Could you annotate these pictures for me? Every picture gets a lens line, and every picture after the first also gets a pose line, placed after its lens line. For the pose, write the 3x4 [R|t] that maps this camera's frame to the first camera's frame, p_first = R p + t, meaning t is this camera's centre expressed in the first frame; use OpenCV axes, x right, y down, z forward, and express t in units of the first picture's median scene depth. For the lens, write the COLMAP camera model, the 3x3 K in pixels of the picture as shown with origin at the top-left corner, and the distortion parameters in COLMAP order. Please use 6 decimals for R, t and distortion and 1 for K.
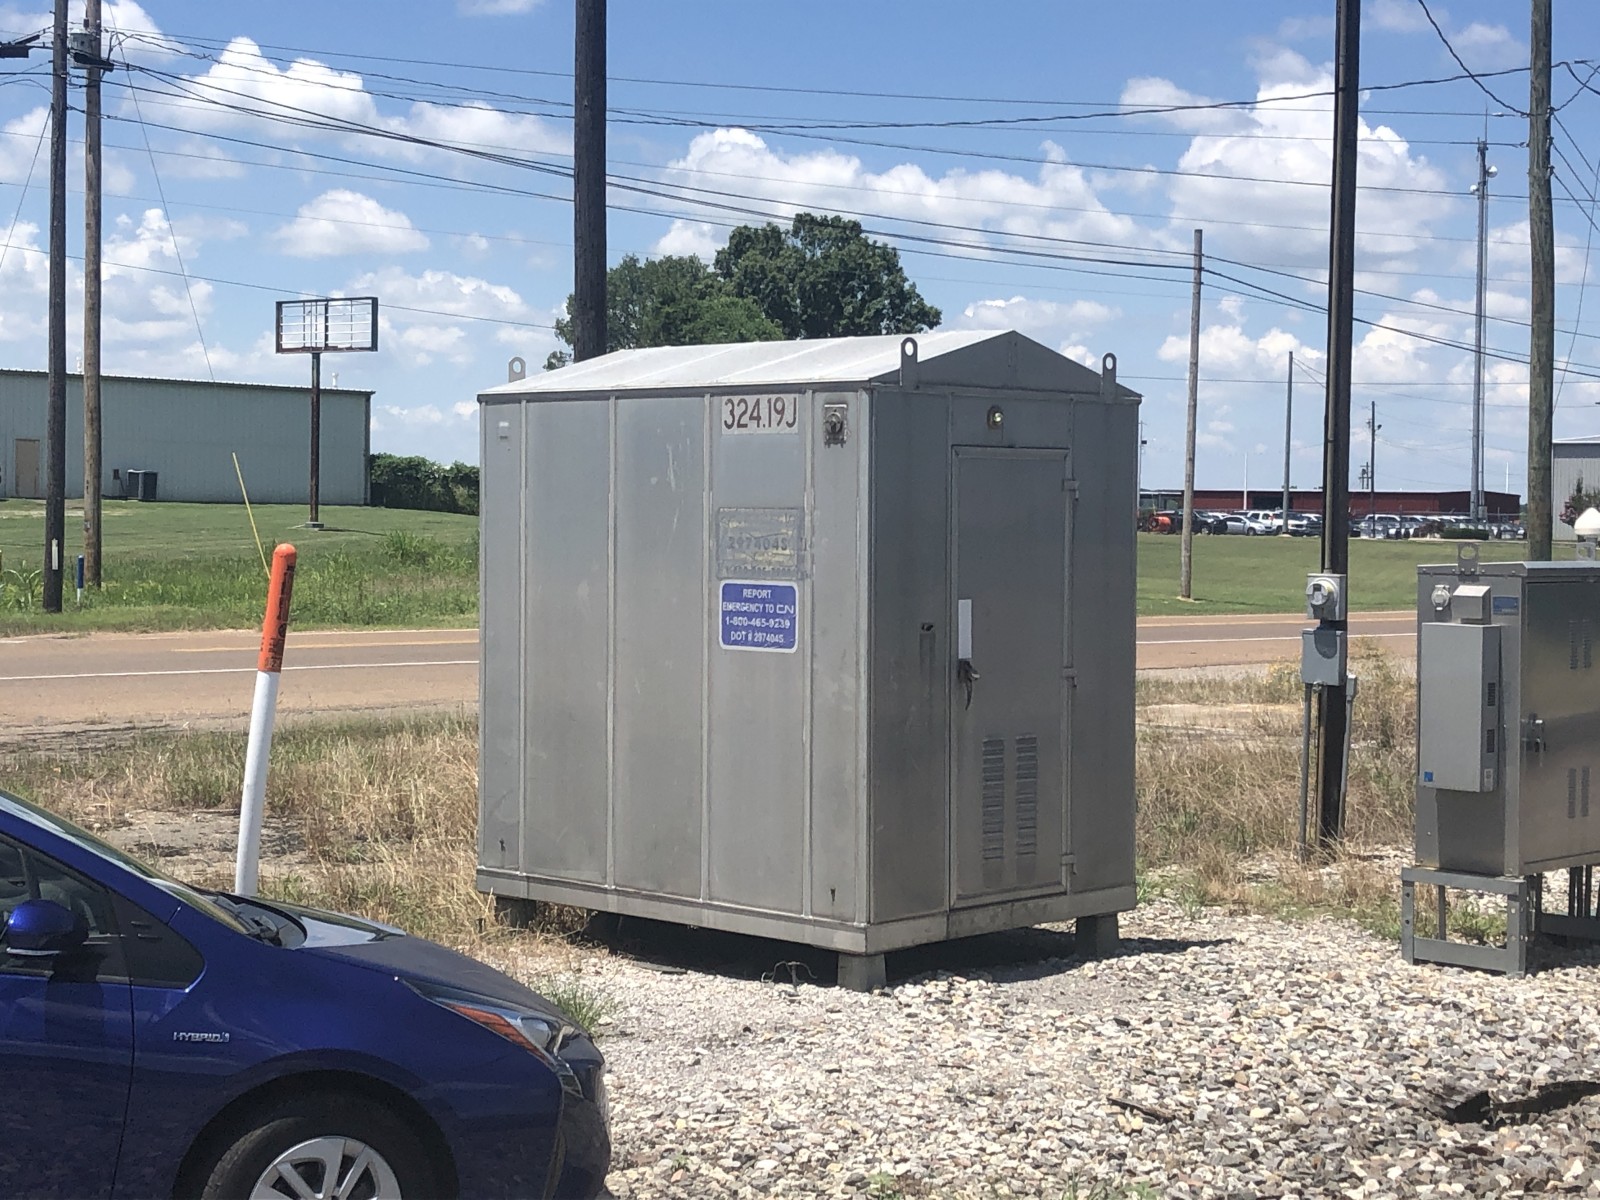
lens RADIAL K [[2653.6, 0, 800.0], [0, 2653.6, 600.0], [0, 0, 1]] dist [0.031084, 0.045143]
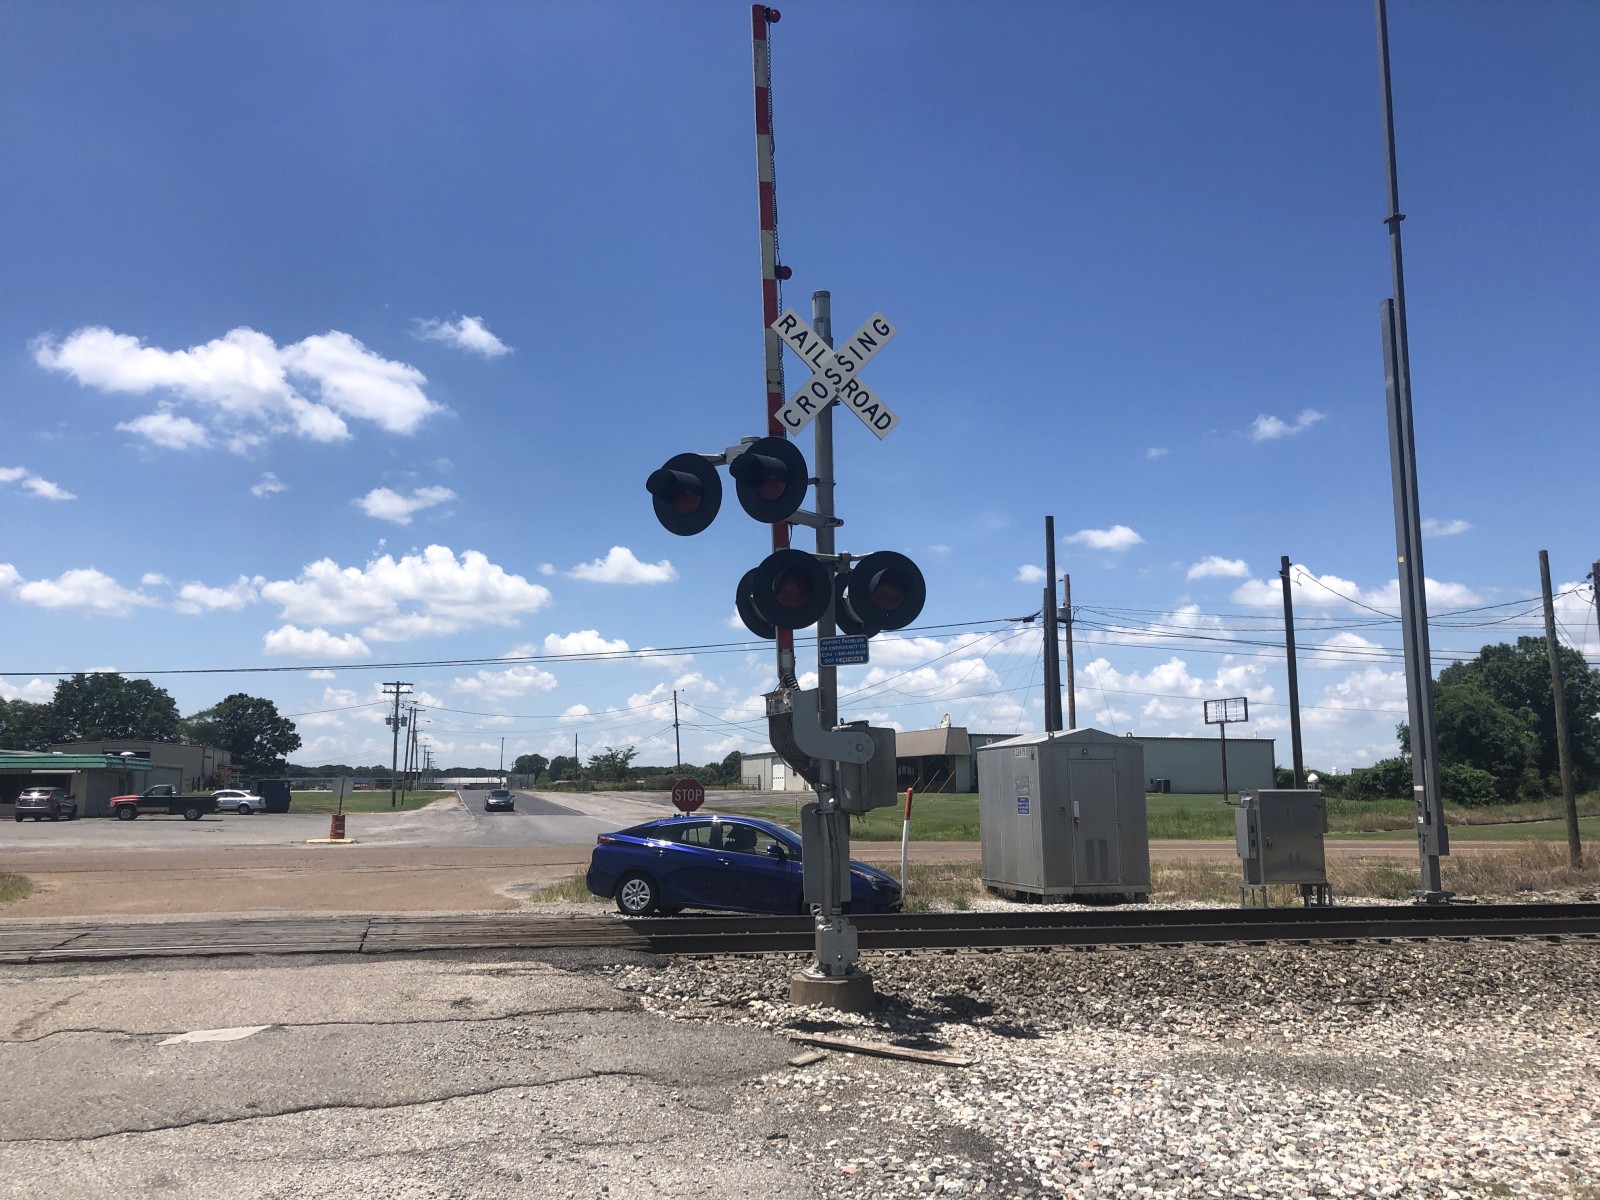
lens RADIAL K [[1300.1, 0, 800.0], [0, 1300.1, 600.0], [0, 0, 1]] dist [0.100265, -0.191403]
pose [[0.846869, -0.093631, -0.523495, 0.101440], [-0.005251, 0.982859, -0.184286, 0.008909], [0.531776, 0.158815, 0.831861, -0.109868]]
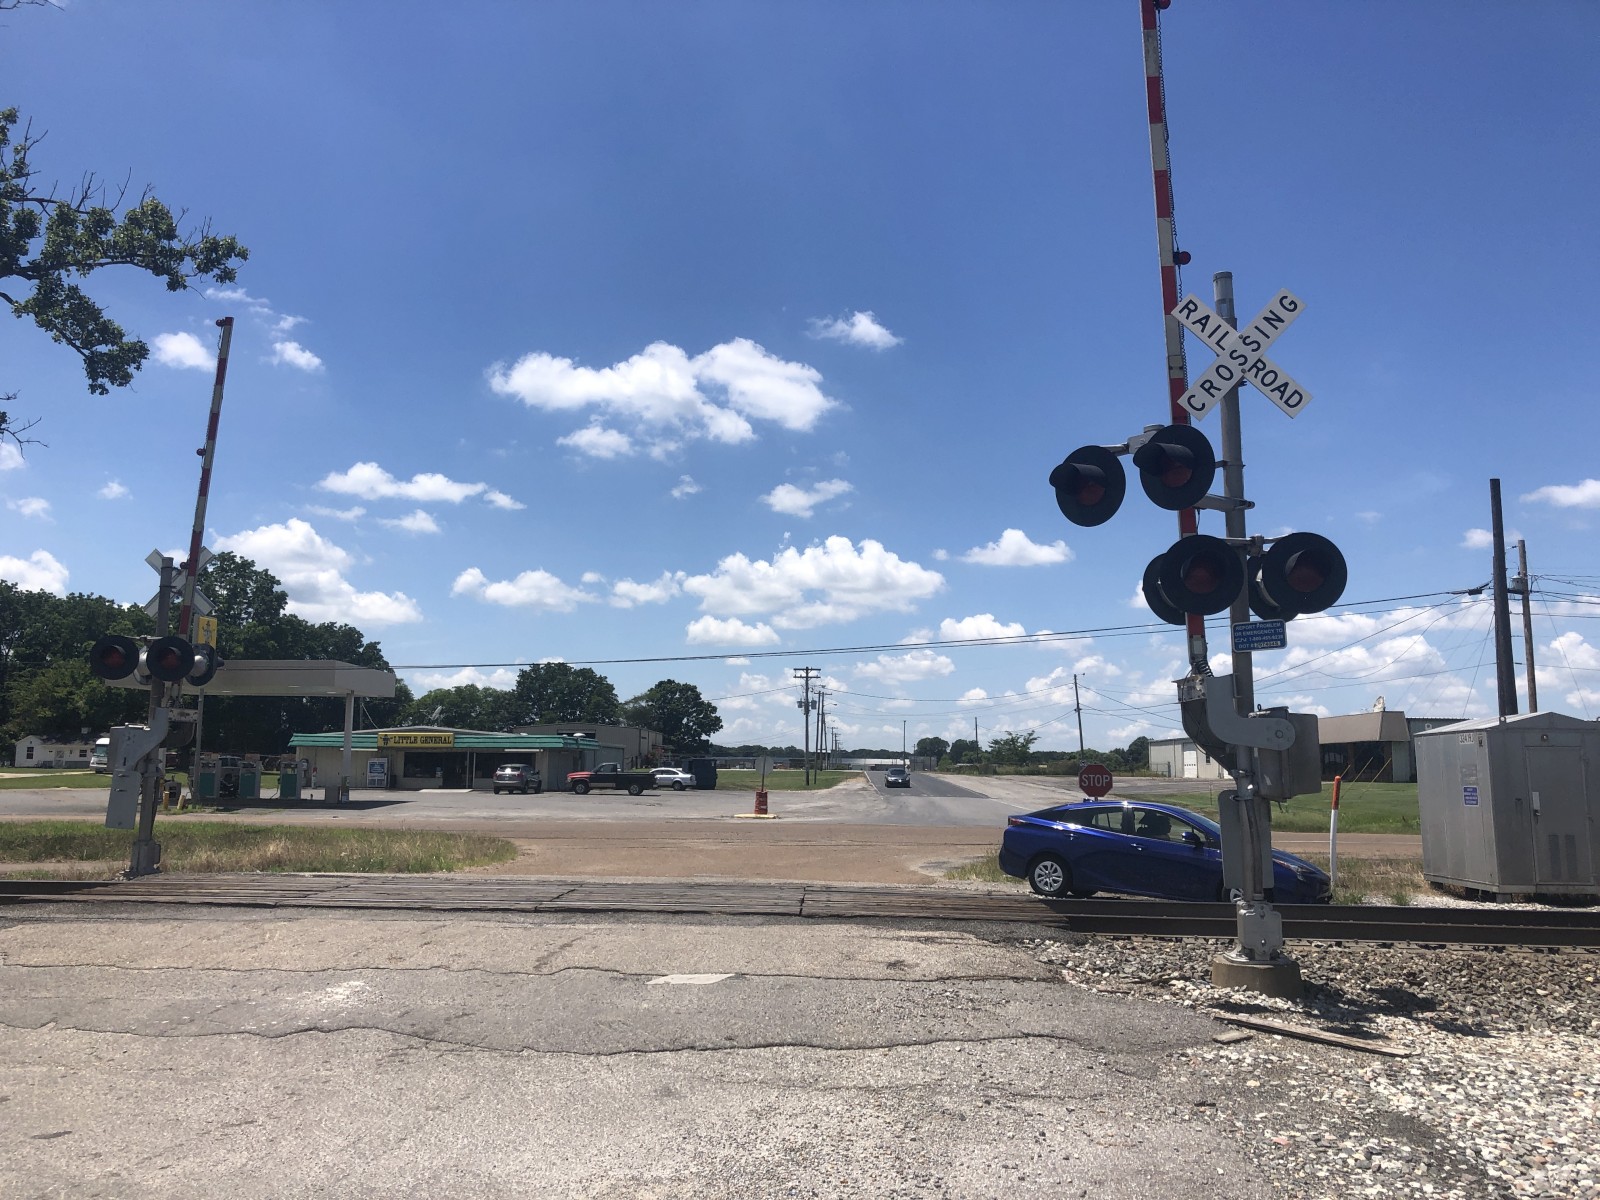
lens RADIAL K [[1311.5, 0, 775.6], [0, 1311.5, 595.6], [0, 0, 1]] dist [0.007159, -0.003494]
pose [[0.637518, -0.111371, -0.762343, 0.105713], [-0.030387, 0.985092, -0.169324, 0.009417], [0.769836, 0.131113, 0.624630, -0.117226]]
